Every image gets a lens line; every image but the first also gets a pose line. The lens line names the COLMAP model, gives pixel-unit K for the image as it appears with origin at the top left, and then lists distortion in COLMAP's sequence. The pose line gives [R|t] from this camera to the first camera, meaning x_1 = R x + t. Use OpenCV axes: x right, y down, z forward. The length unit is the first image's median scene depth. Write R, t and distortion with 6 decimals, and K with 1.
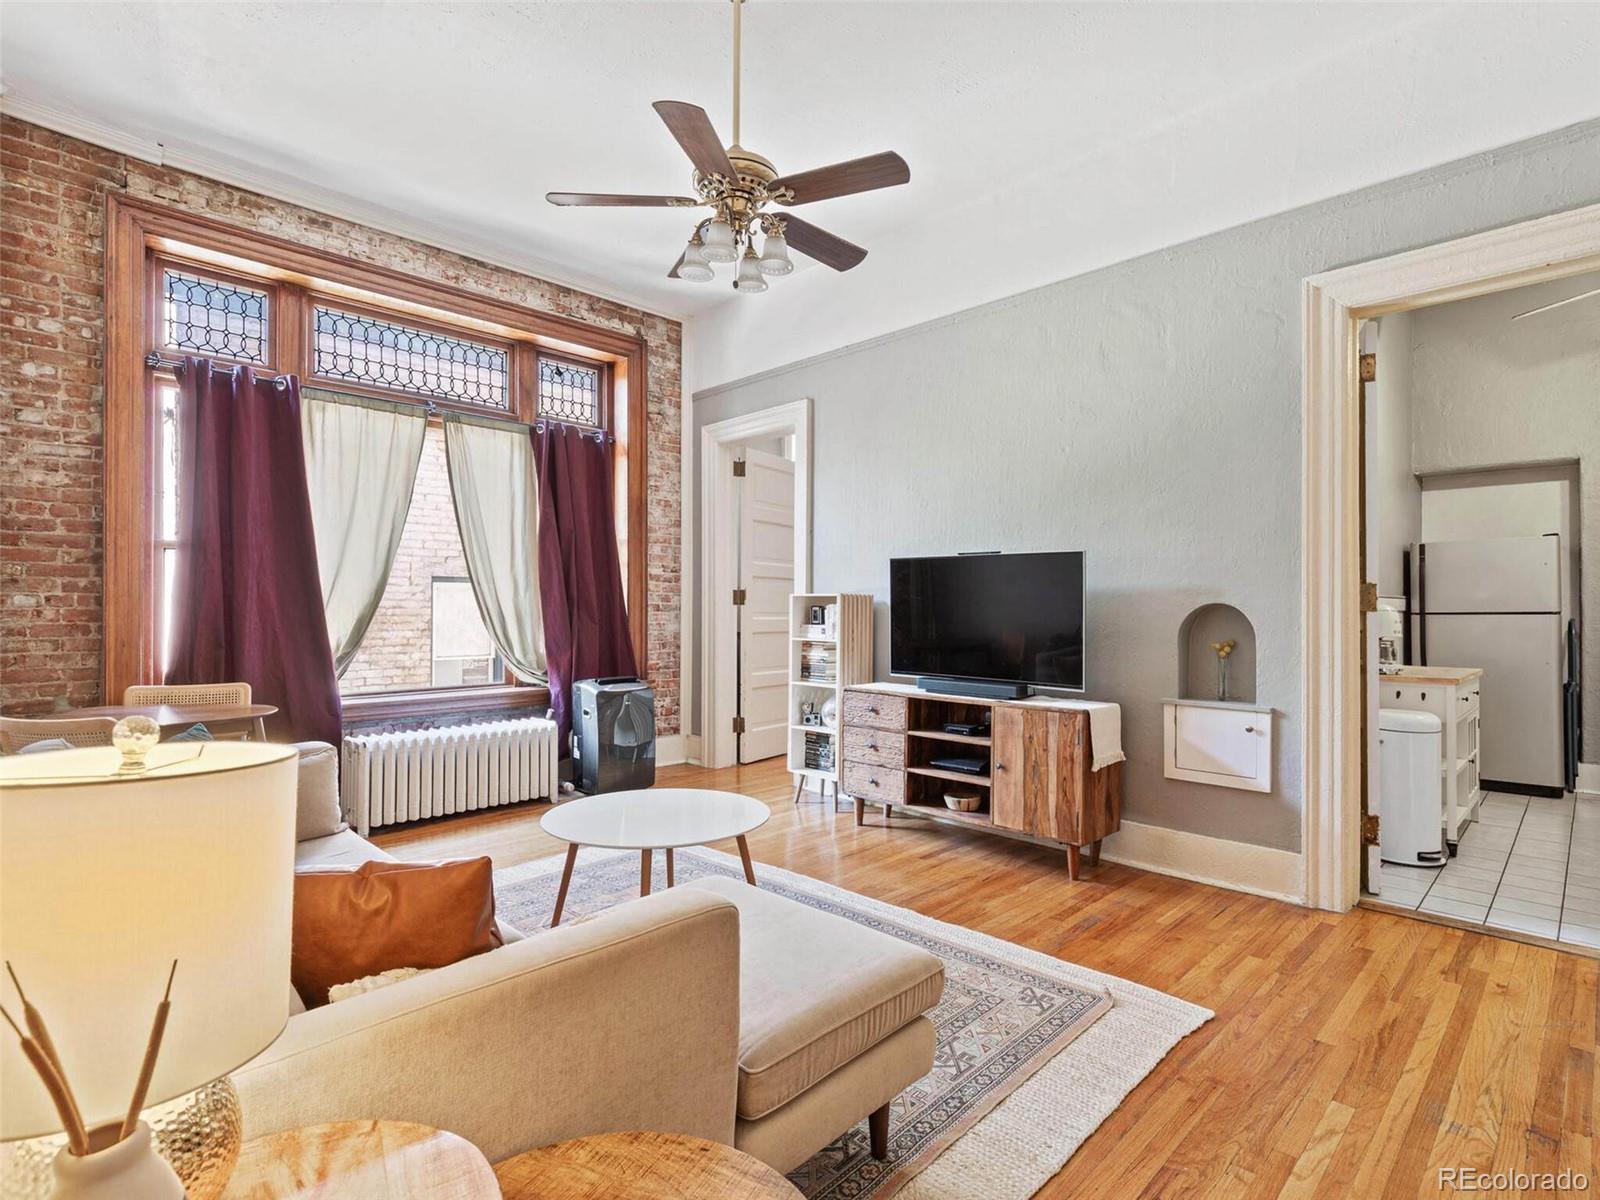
lens RADIAL K [[813.3, 0, 811.3], [0, 813.3, 604.8], [0, 0, 1]] dist [0.005367, 0.000358]
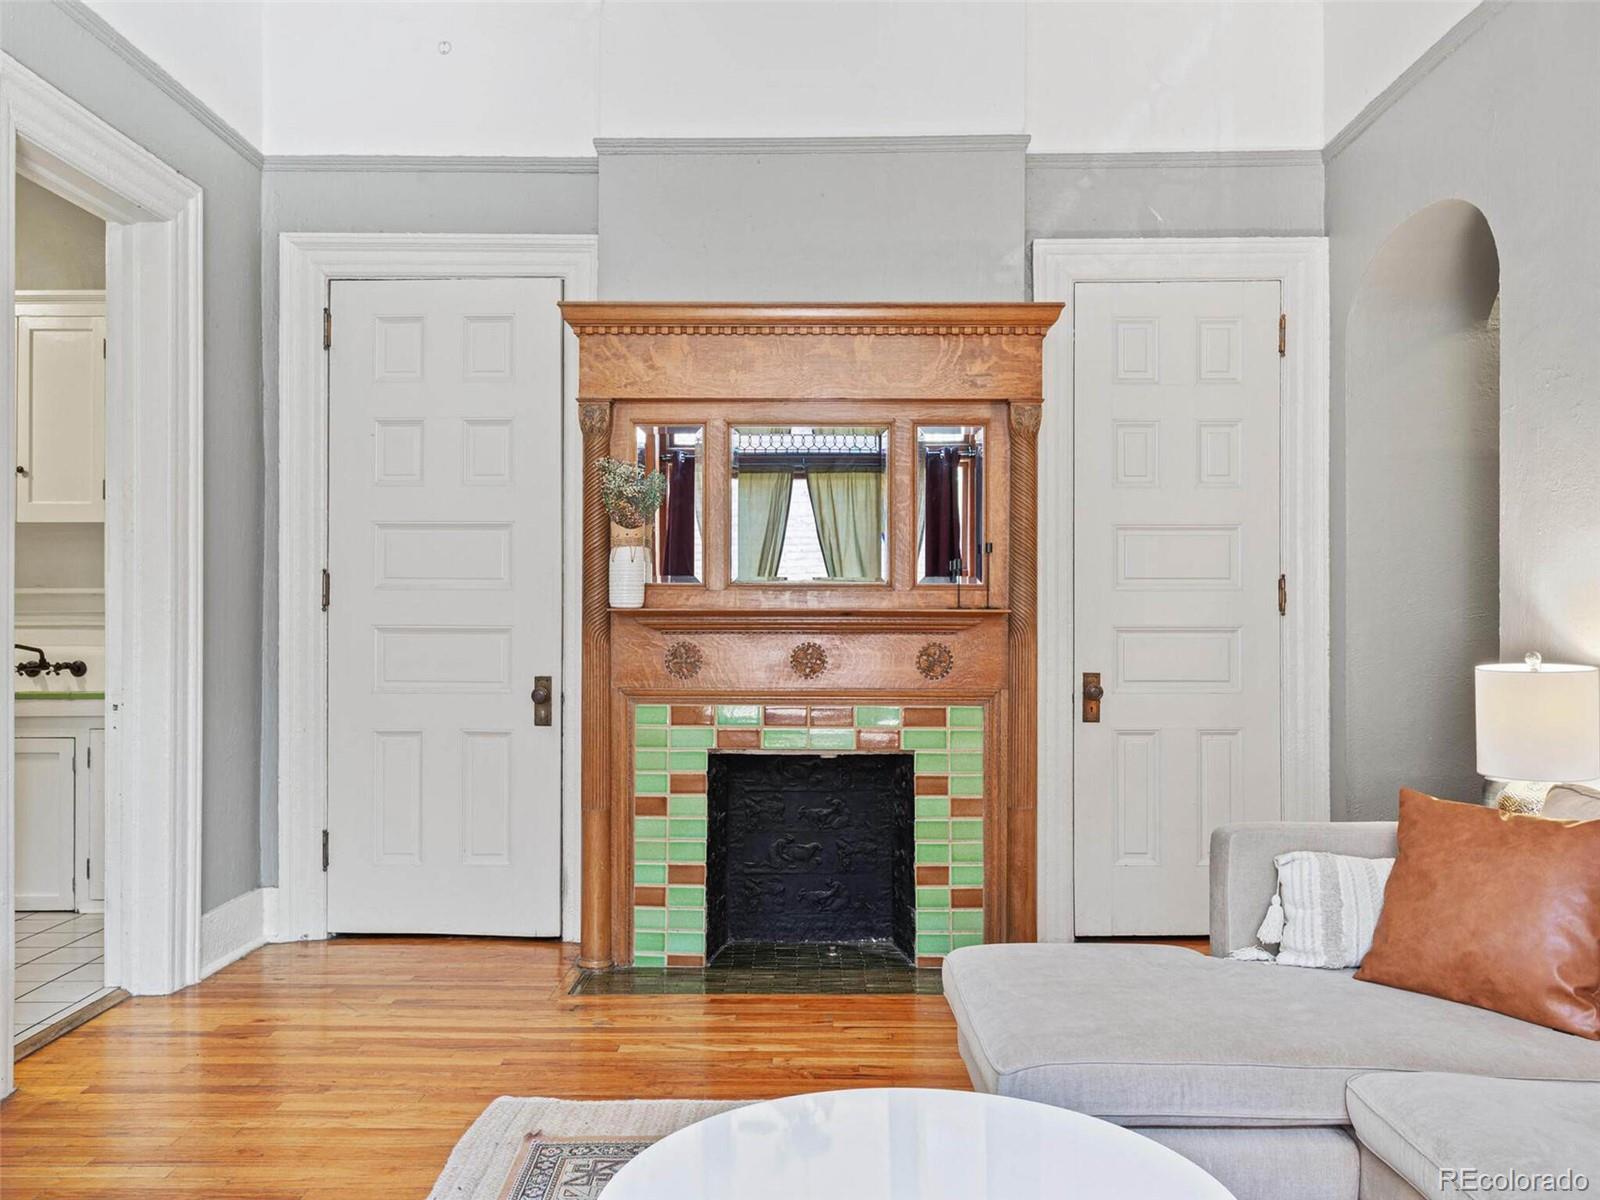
lens RADIAL K [[1249.5, 0, 809.7], [0, 1249.5, 604.2], [0, 0, 1]] dist [-0.006316, 0.003901]
pose [[-0.697895, -0.001514, 0.716198, -0.335190], [-0.006539, 0.999970, -0.004259, 0.002381], [-0.716170, -0.007656, -0.697884, 0.884978]]
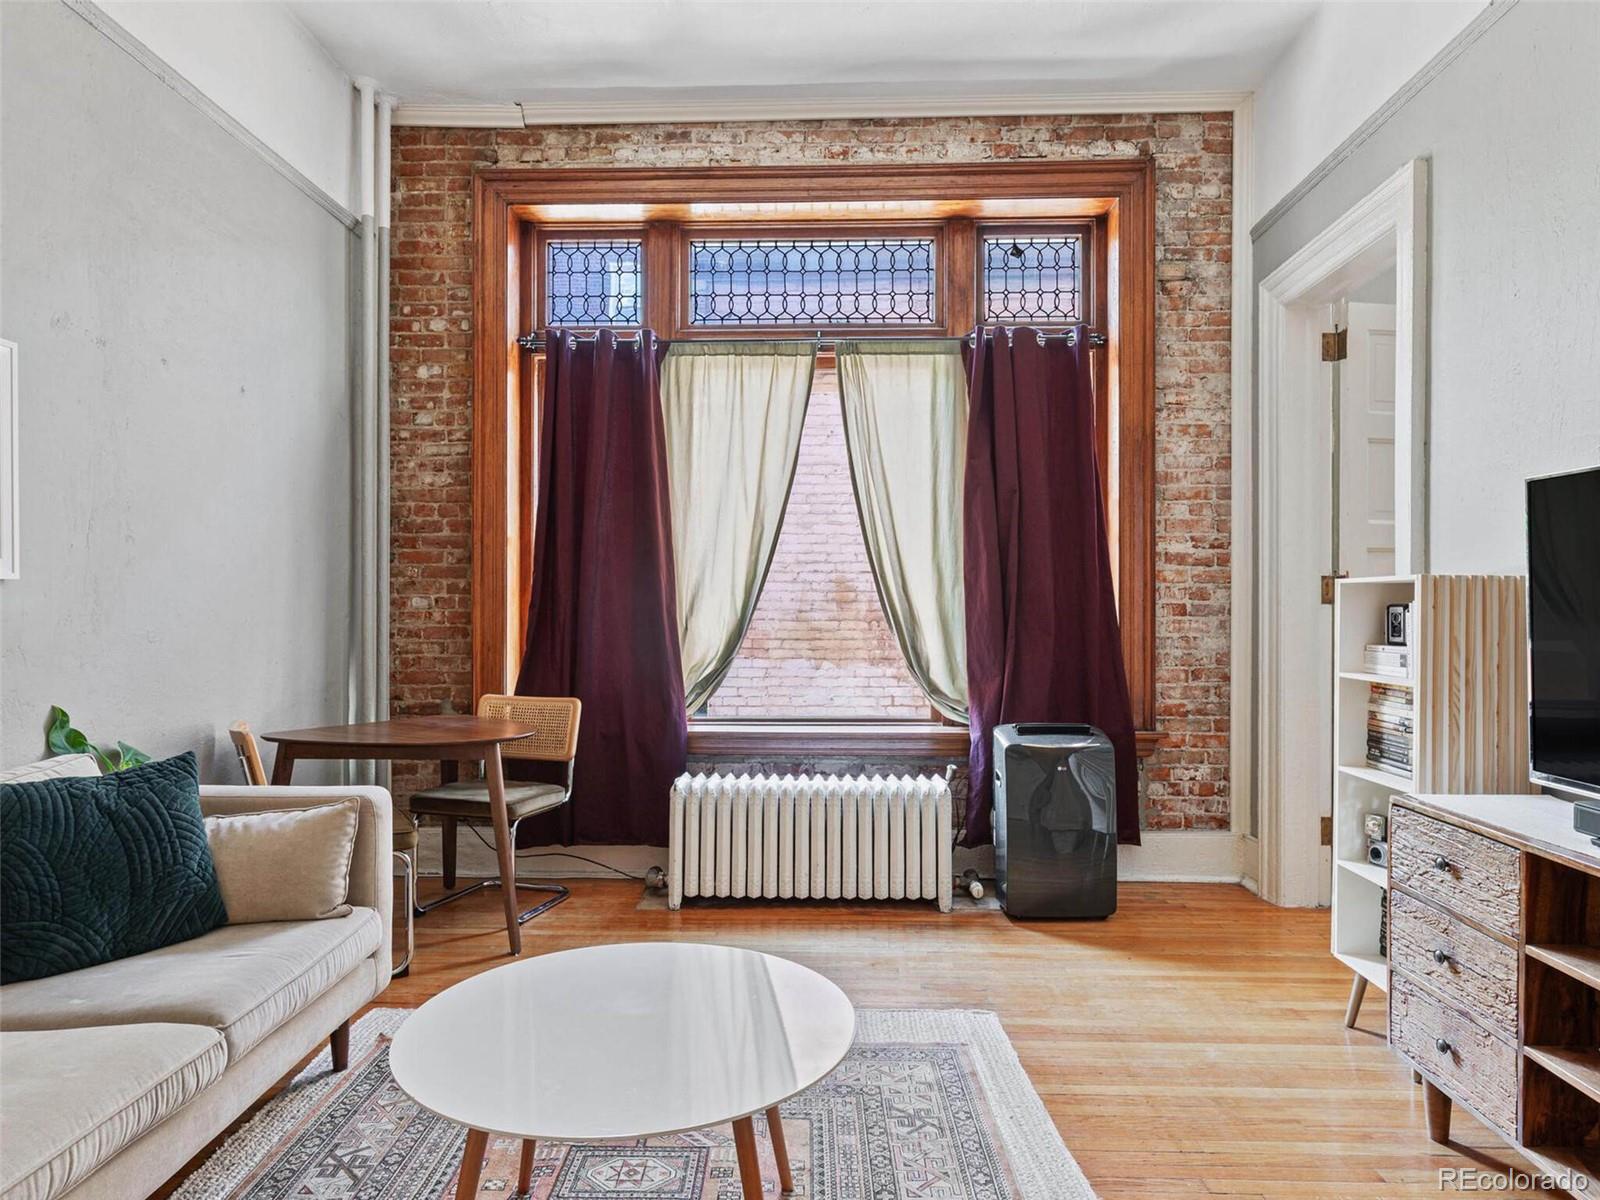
lens RADIAL K [[996.3, 0, 807.4], [0, 996.3, 607.0], [0, 0, 1]] dist [0.010094, -0.002983]
pose [[0.675285, -0.003866, -0.737547, 0.213820], [0.002691, 0.999993, -0.002778, 0.003965], [0.737552, -0.000109, 0.675290, 0.420743]]
